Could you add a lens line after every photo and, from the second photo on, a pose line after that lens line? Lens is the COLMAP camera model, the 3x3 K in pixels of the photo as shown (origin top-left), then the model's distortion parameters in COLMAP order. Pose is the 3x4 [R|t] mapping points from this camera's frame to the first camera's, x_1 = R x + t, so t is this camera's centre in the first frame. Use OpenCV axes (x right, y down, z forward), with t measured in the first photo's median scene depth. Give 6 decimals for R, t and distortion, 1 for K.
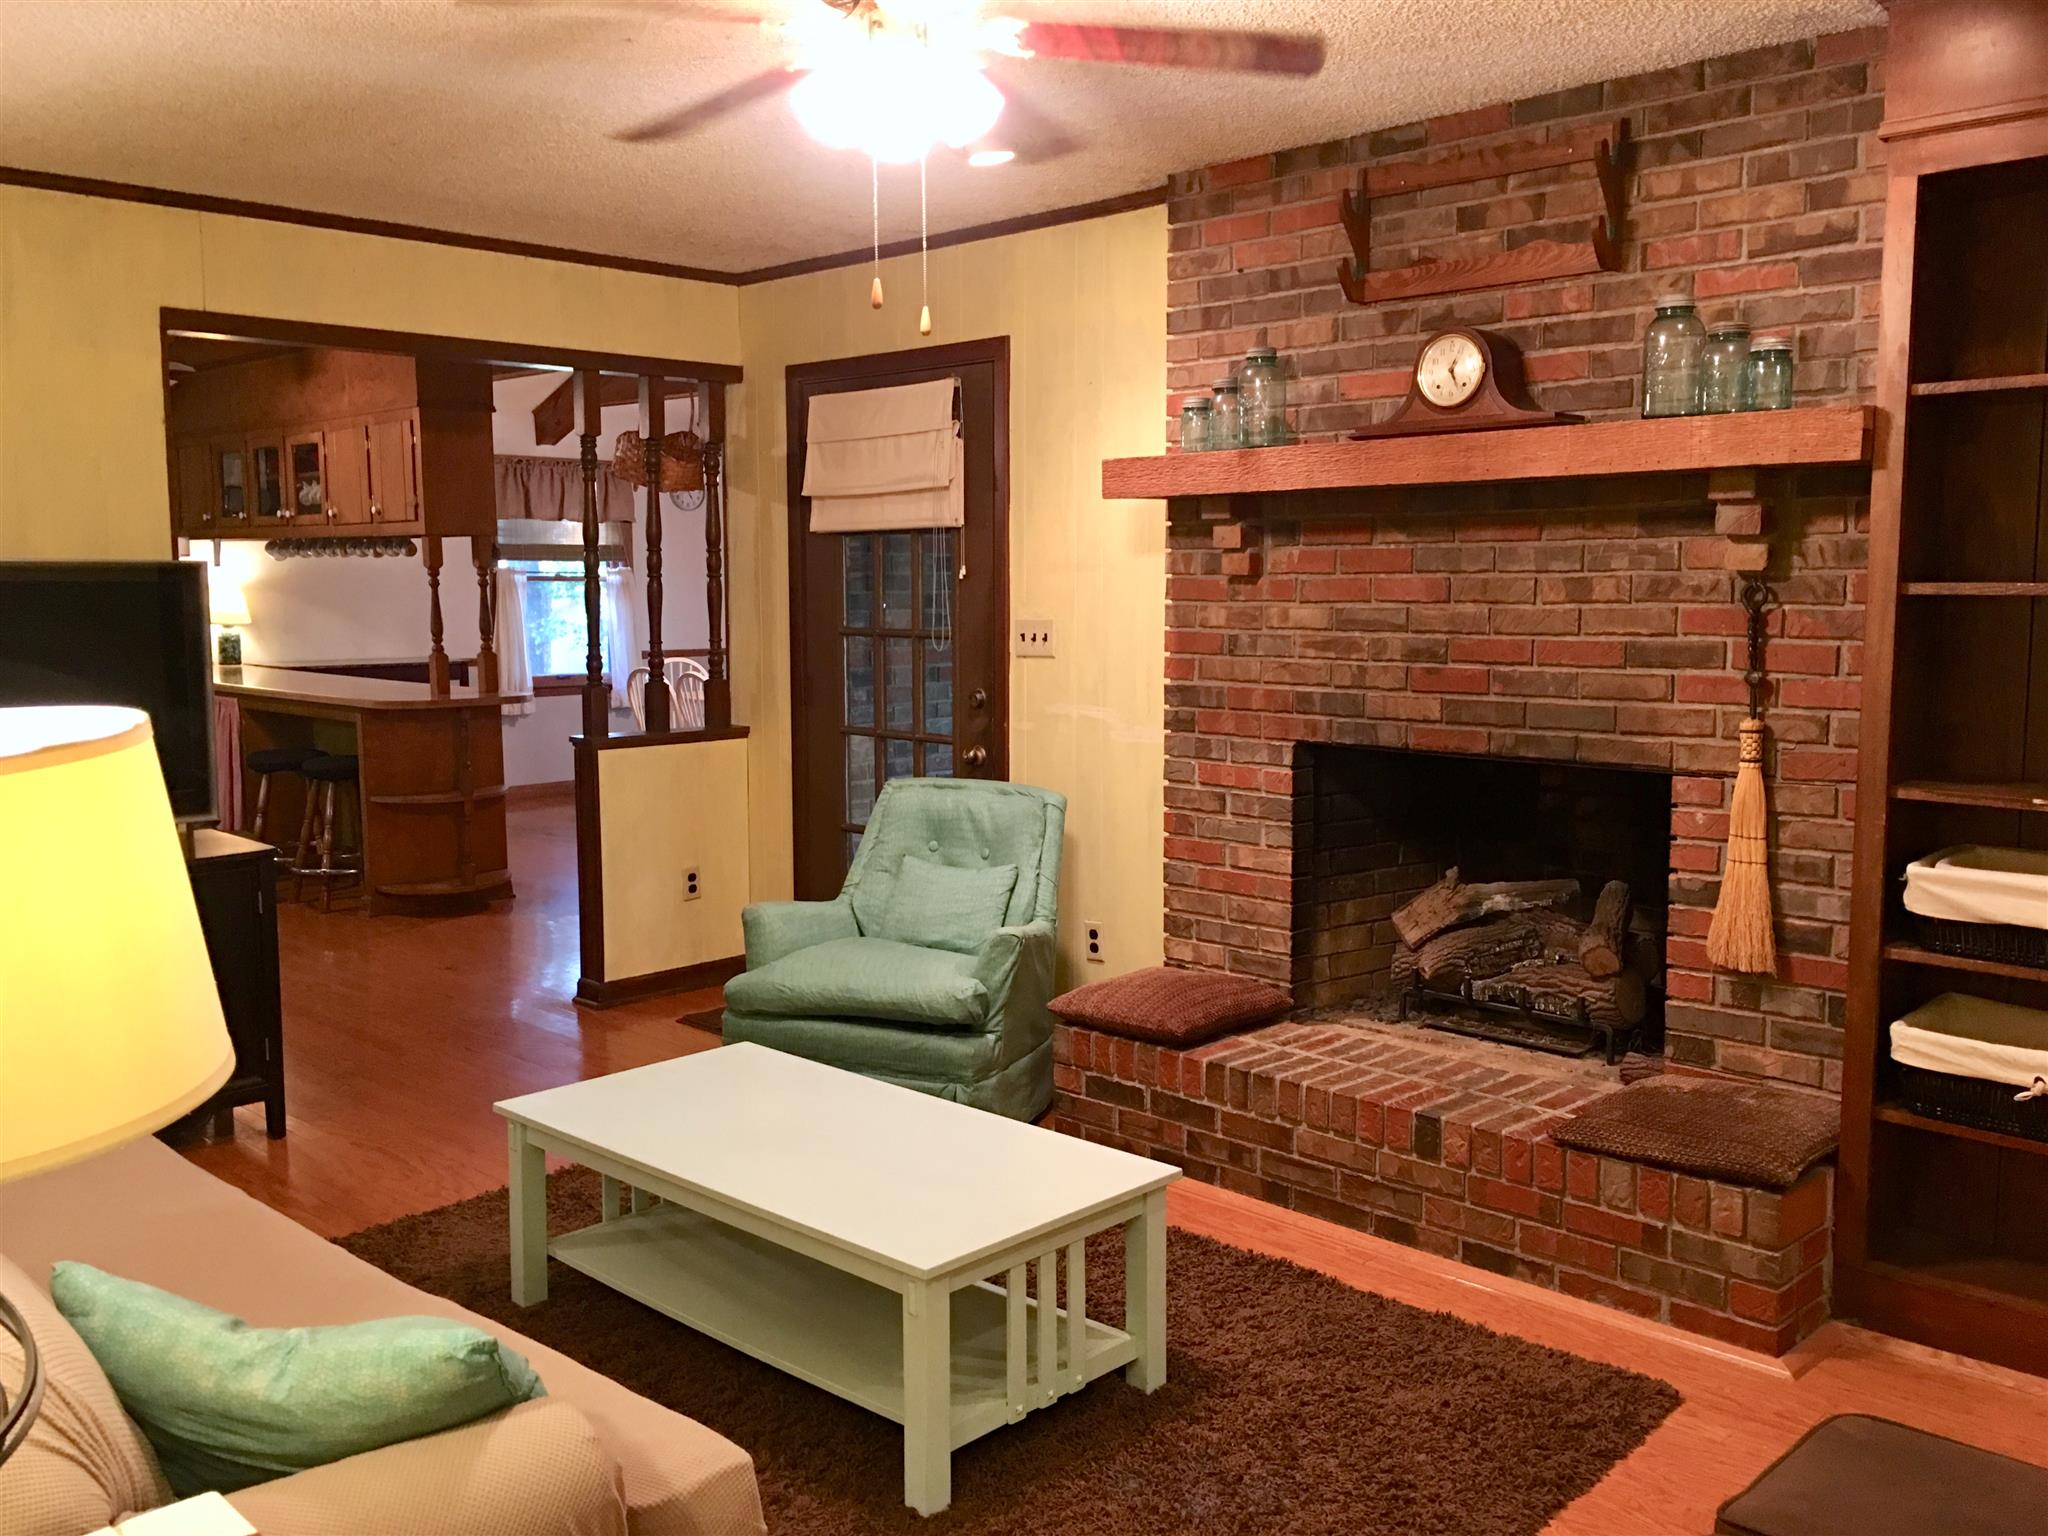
lens RADIAL K [[1757.4, 0, 1009.5], [0, 1757.4, 777.1], [0, 0, 1]] dist [0.068859, -0.074978]
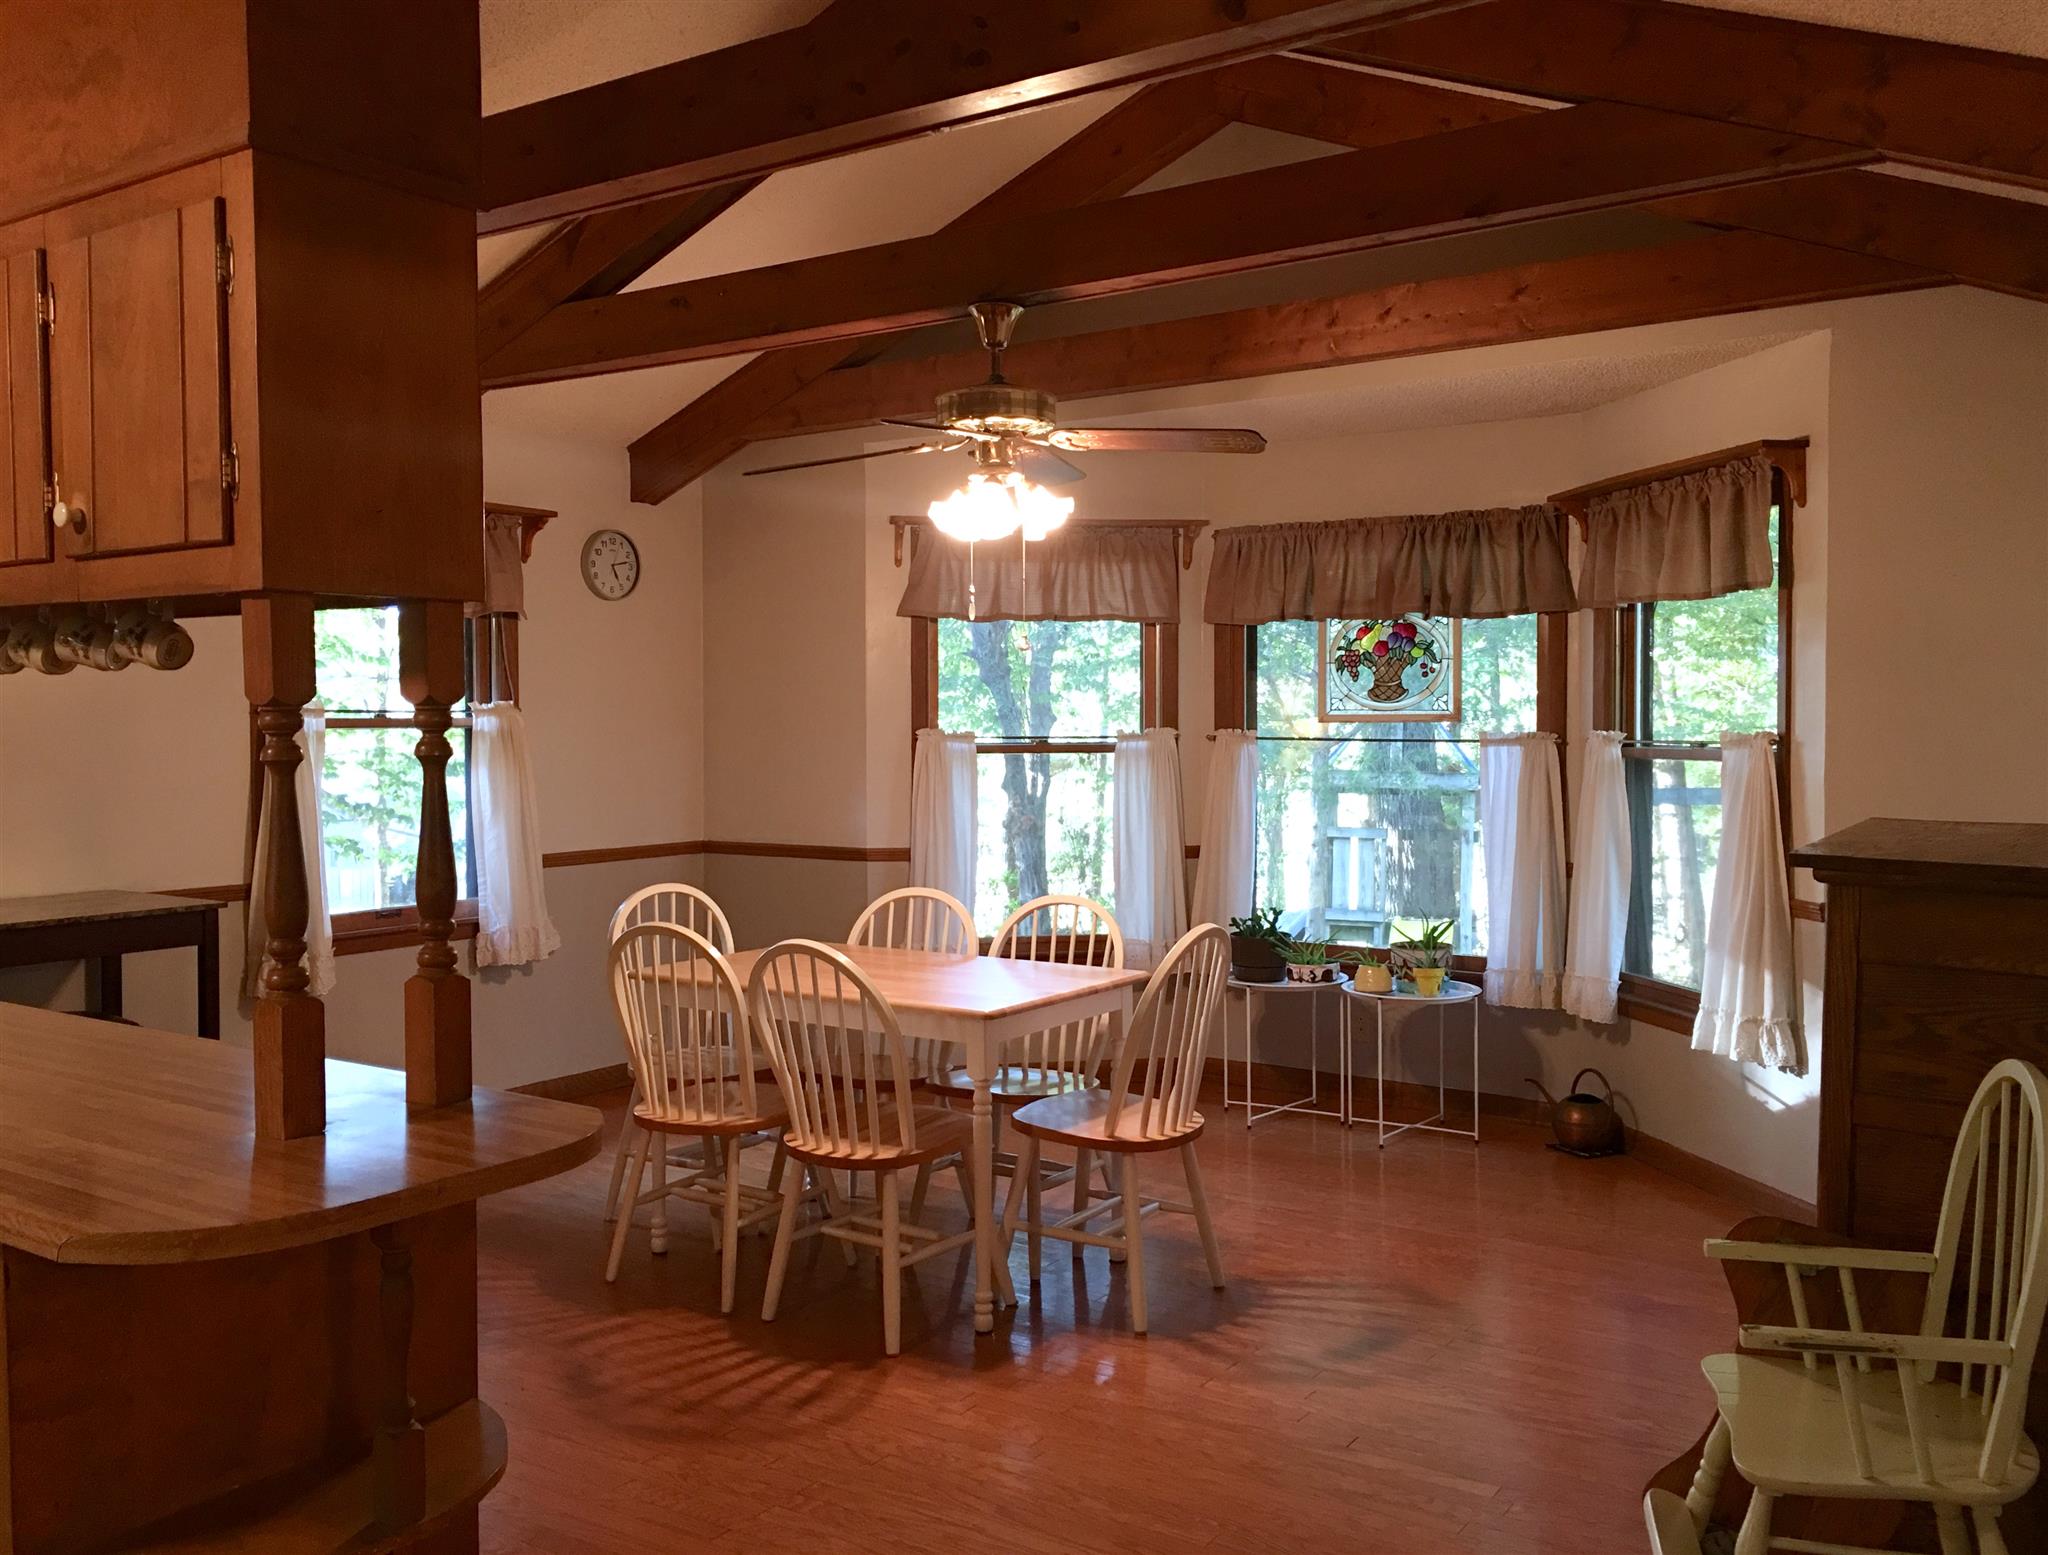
lens RADIAL K [[1755.7, 0, 1023.6], [0, 1755.7, 777.9], [0, 0, 1]] dist [0.005490, 0.004334]
pose [[0.979388, -0.005710, 0.201909, -0.056289], [0.021160, 0.997001, -0.074444, -0.017362], [-0.200878, 0.077182, 0.976571, 0.147176]]
